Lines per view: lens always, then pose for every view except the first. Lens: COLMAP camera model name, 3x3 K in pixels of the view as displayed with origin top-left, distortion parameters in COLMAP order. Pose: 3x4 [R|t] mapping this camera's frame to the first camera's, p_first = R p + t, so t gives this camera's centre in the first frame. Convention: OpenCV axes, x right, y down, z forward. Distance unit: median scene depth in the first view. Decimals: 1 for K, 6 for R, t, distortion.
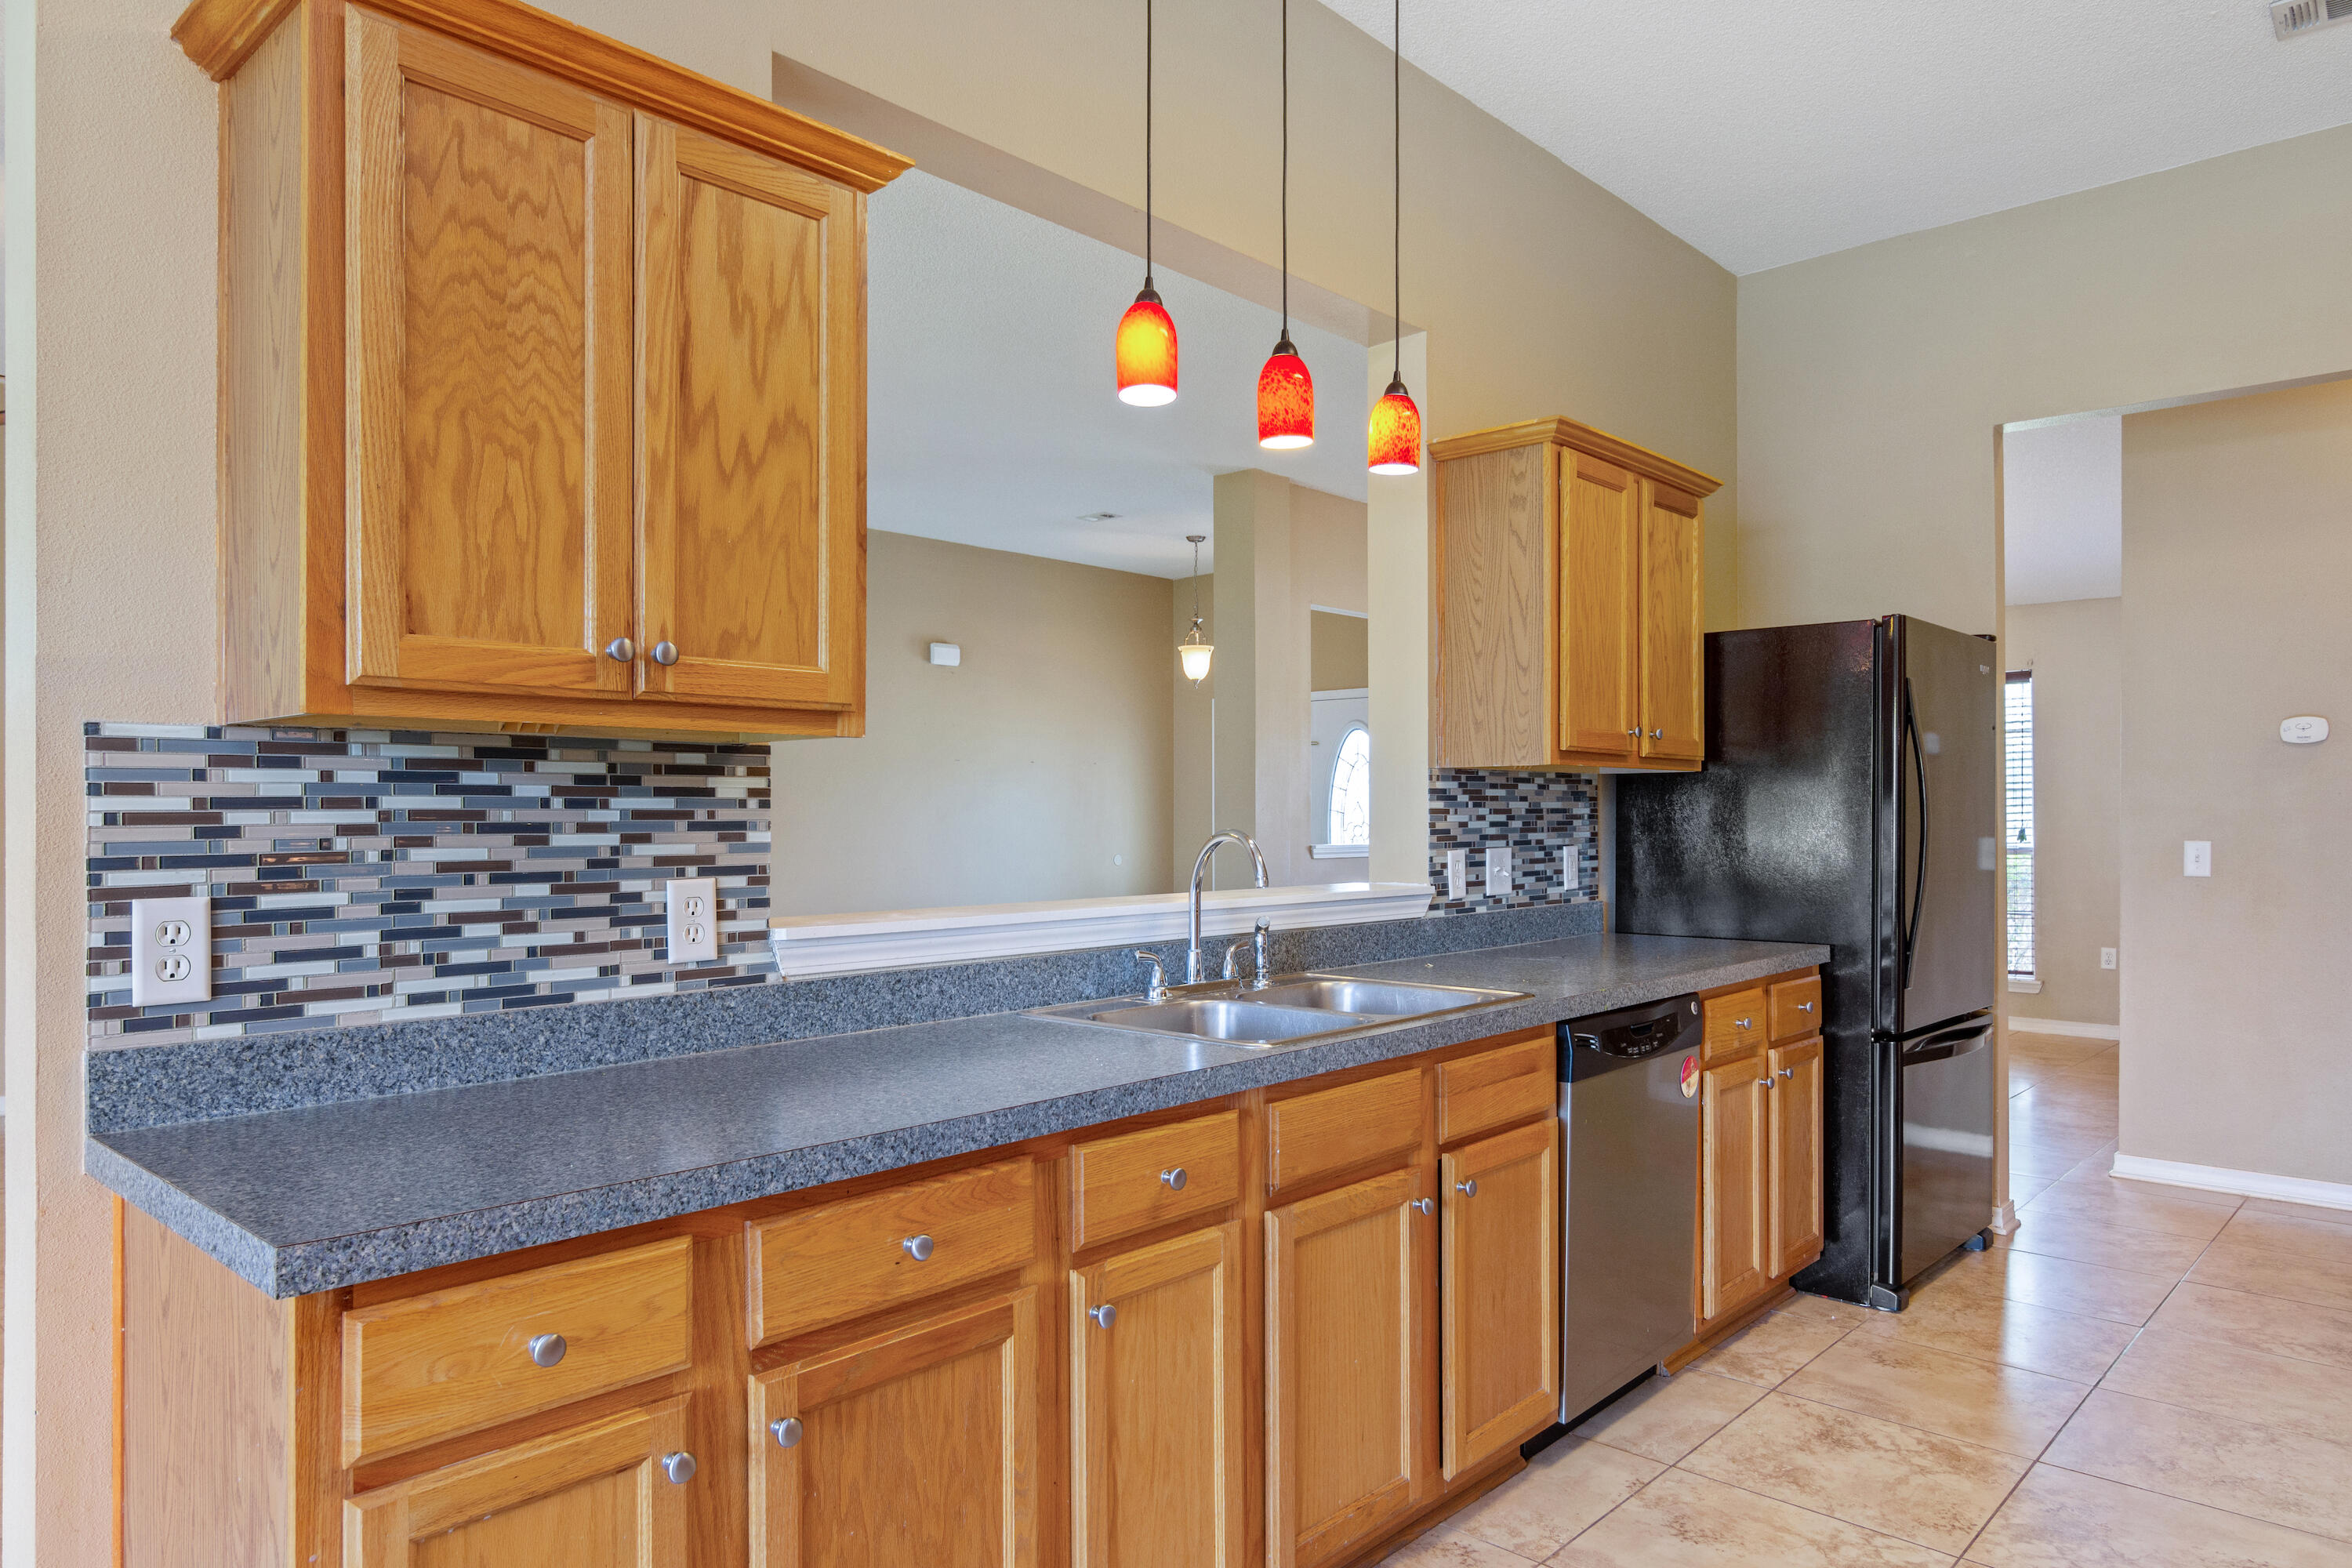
lens RADIAL K [[1445.1, 0, 1174.0], [0, 1445.1, 812.0], [0, 0, 1]] dist [-0.002341, 0.001409]
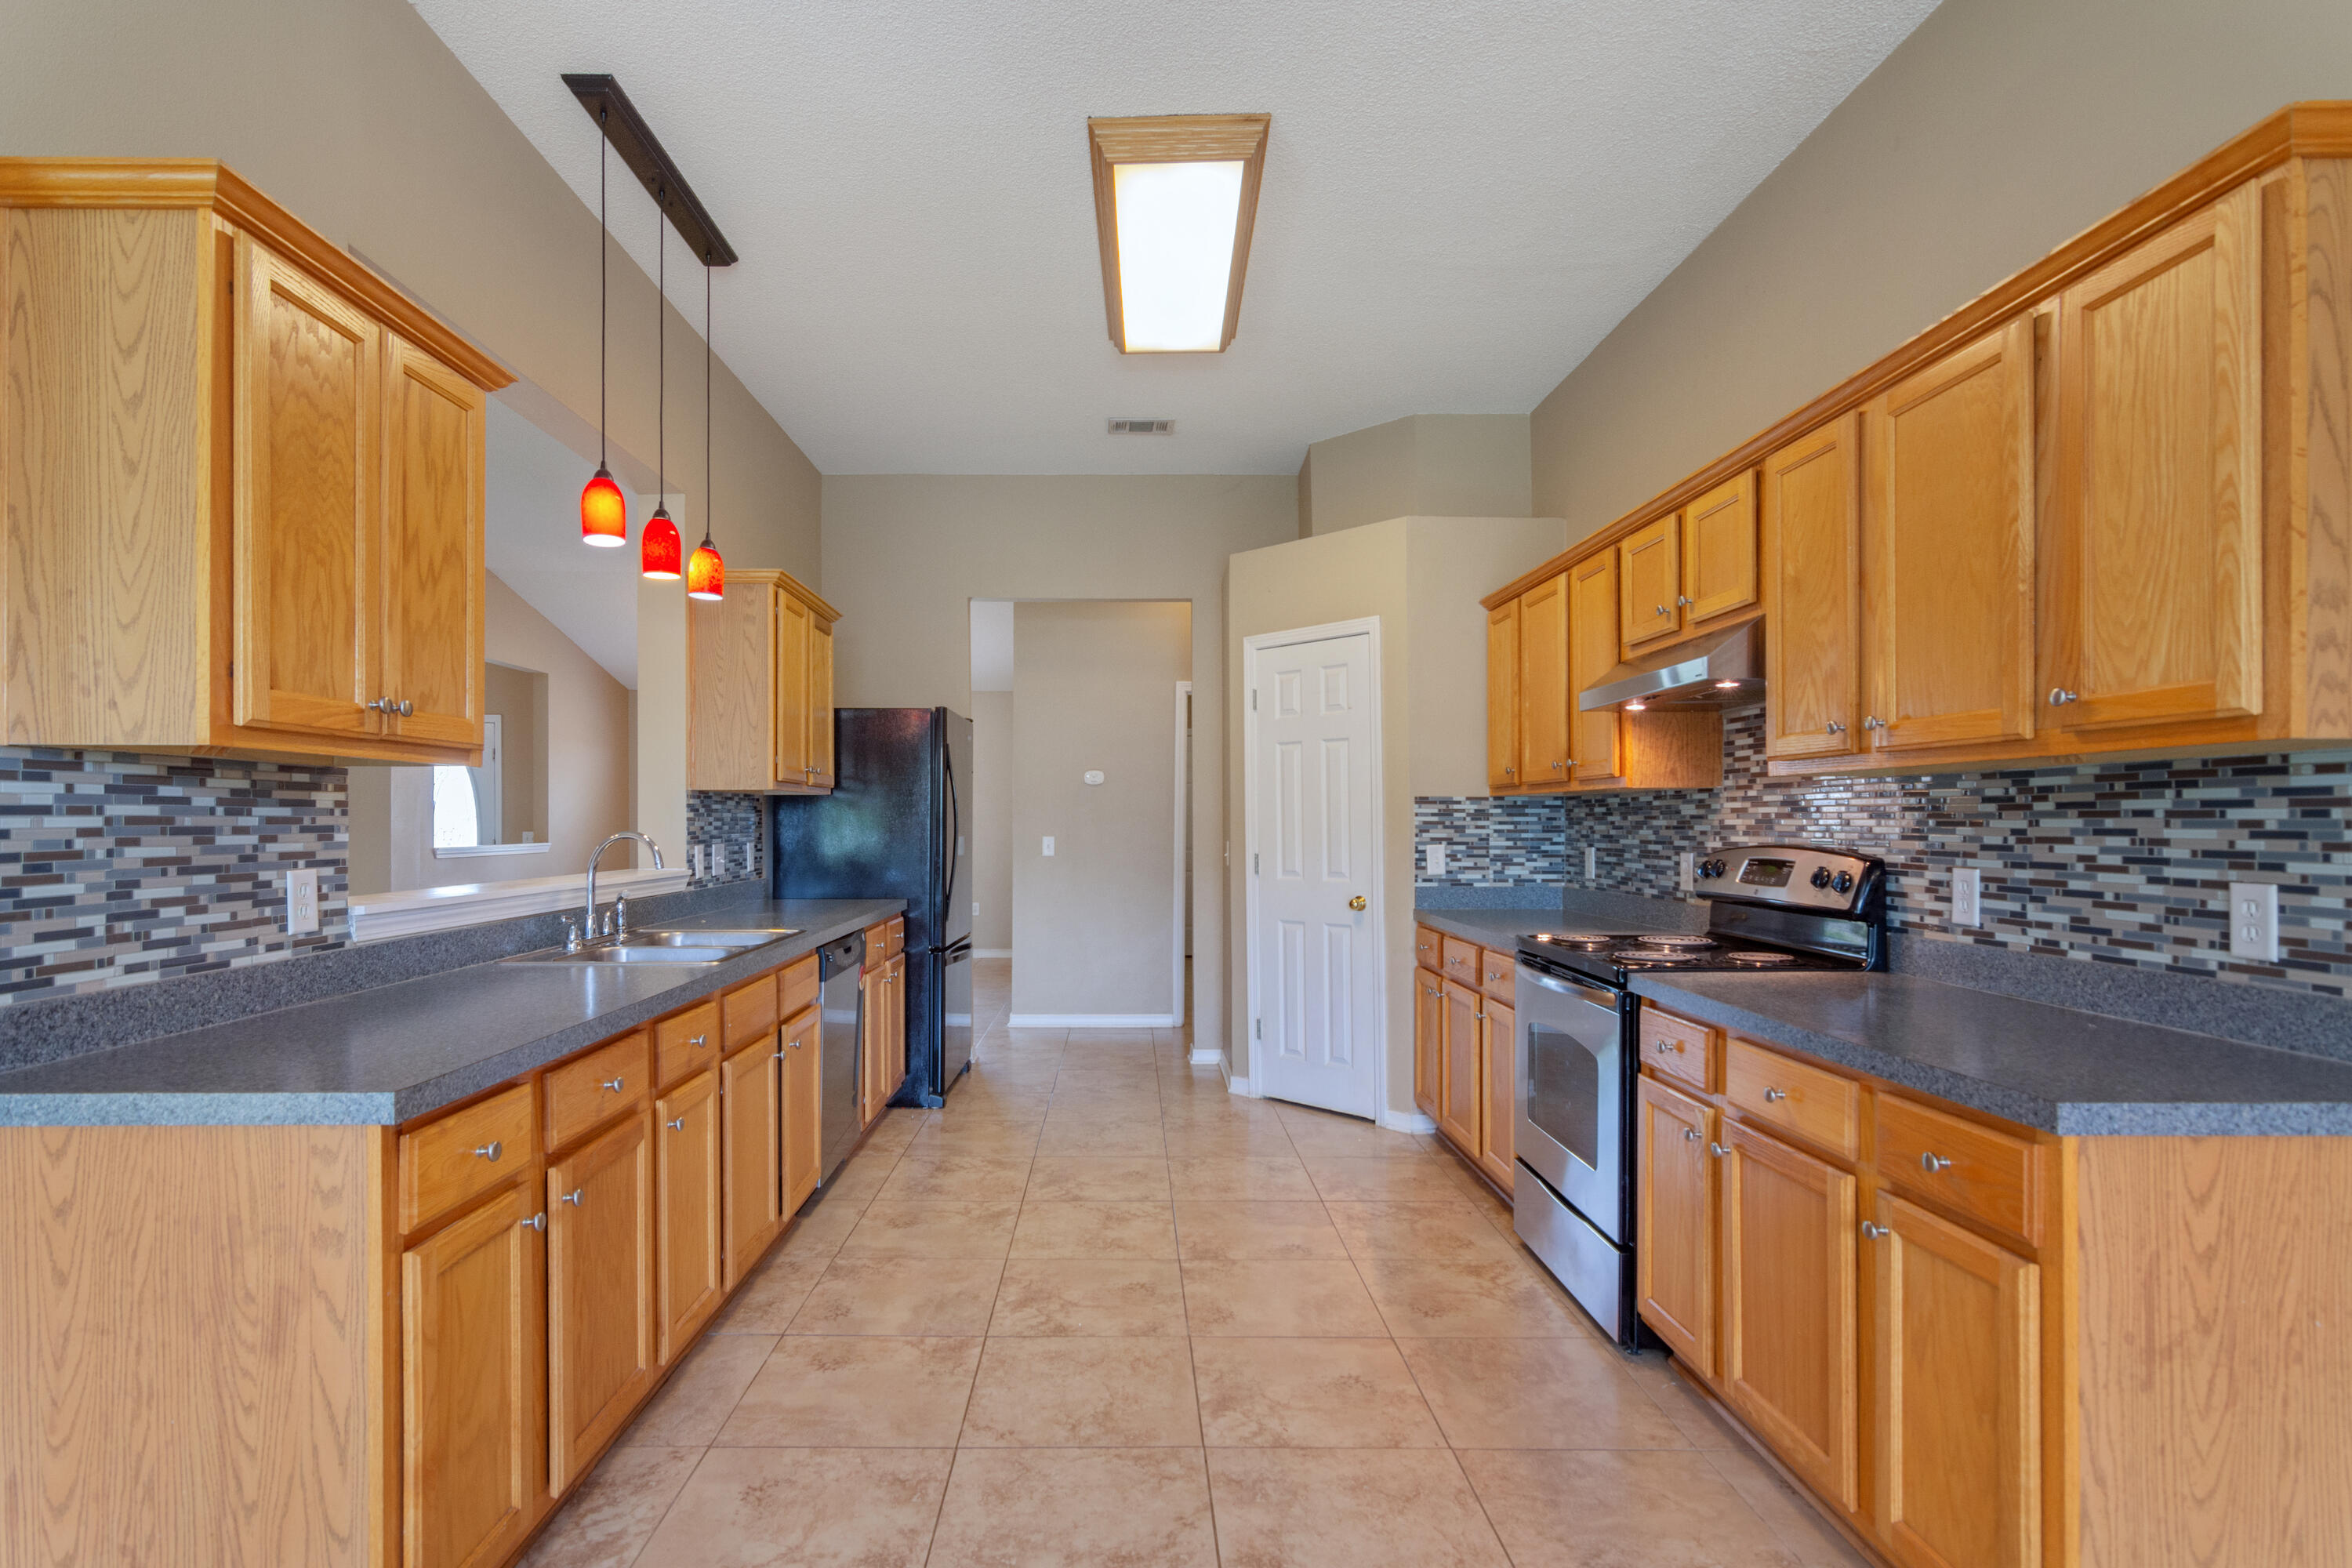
lens RADIAL K [[1132.4, 0, 1138.9], [0, 1132.4, 817.0], [0, 0, 1]] dist [0.000735, 0.001278]
pose [[0.719159, 0.003803, 0.694835, -0.539552], [-0.001811, 0.999992, -0.003599, 0.001148], [-0.694843, 0.001330, 0.719160, -0.281790]]
